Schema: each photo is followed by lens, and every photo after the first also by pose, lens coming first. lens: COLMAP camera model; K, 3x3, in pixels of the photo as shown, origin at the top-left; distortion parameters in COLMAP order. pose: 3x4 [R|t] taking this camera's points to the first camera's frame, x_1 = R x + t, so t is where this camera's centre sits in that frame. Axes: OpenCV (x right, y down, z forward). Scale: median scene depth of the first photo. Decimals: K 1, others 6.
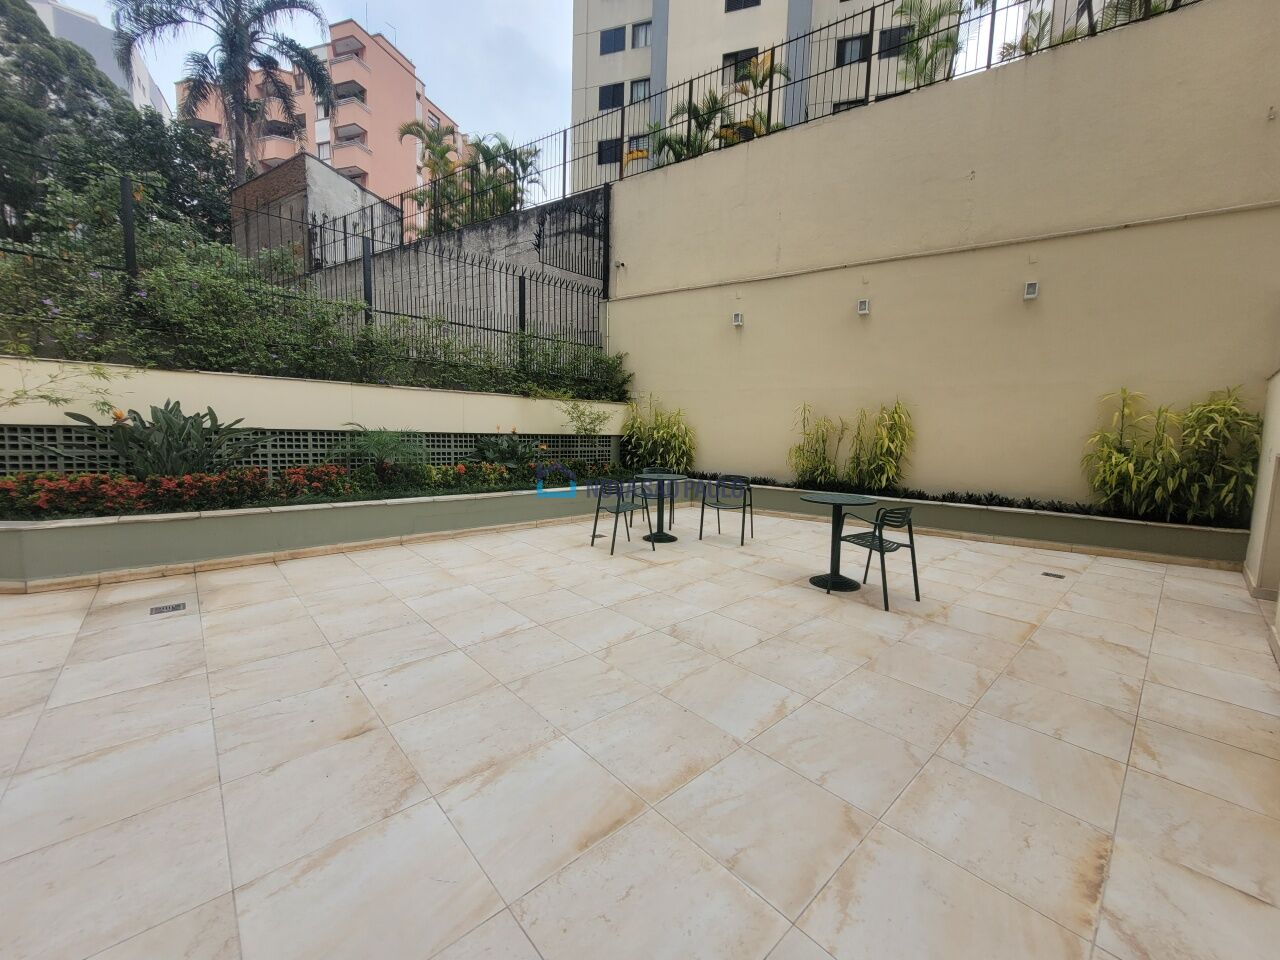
lens RADIAL K [[501.1, 0, 642.3], [0, 501.1, 477.4], [0, 0, 1]] dist [0.002942, 0.000091]
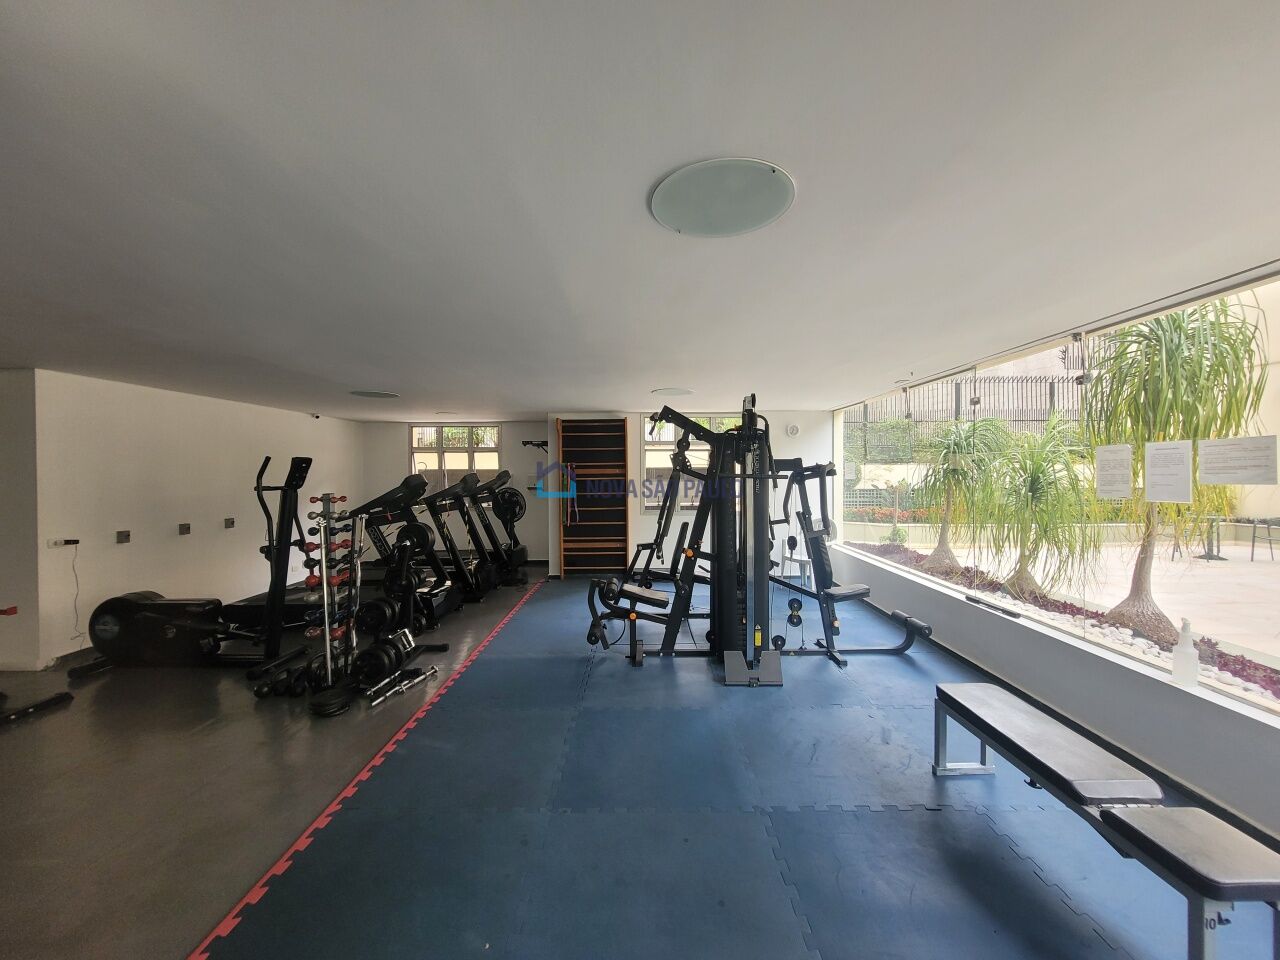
lens RADIAL K [[501.1, 0, 642.3], [0, 501.1, 477.4], [0, 0, 1]] dist [0.002942, 0.000091]
pose [[0.734128, -0.022577, -0.678636, -0.159940], [-0.039653, 0.996316, -0.076041, 0.052884], [0.677852, 0.082734, 0.730528, -1.107617]]
